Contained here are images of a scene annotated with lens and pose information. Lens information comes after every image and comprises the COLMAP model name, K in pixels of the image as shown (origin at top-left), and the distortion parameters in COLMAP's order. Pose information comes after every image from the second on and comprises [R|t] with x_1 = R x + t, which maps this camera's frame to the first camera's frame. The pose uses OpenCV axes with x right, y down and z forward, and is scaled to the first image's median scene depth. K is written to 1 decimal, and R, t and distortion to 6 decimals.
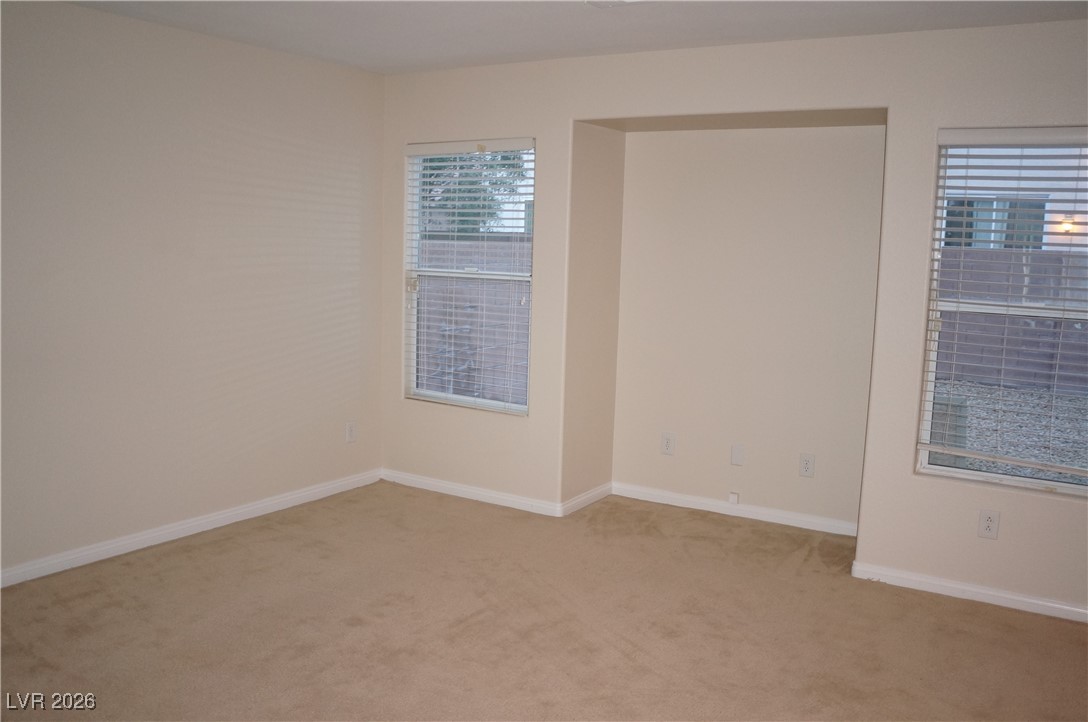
lens RADIAL K [[955.8, 0, 544.0], [0, 955.8, 361.0], [0, 0, 1]] dist [-0.140533, 0.010722]
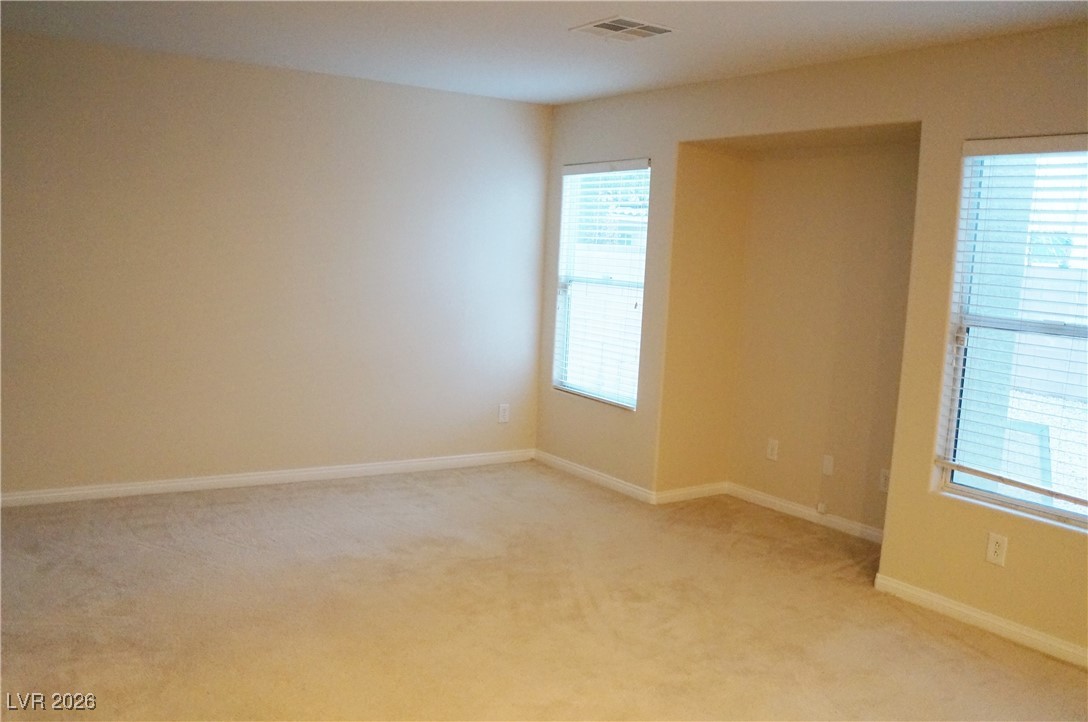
lens RADIAL K [[955.8, 0, 544.0], [0, 955.8, 361.0], [0, 0, 1]] dist [-0.140533, 0.010722]
pose [[0.910298, 0.060583, -0.409497, 0.361689], [-0.067931, 0.997684, -0.003406, 0.008714], [0.408342, 0.030918, 0.912305, -0.079500]]
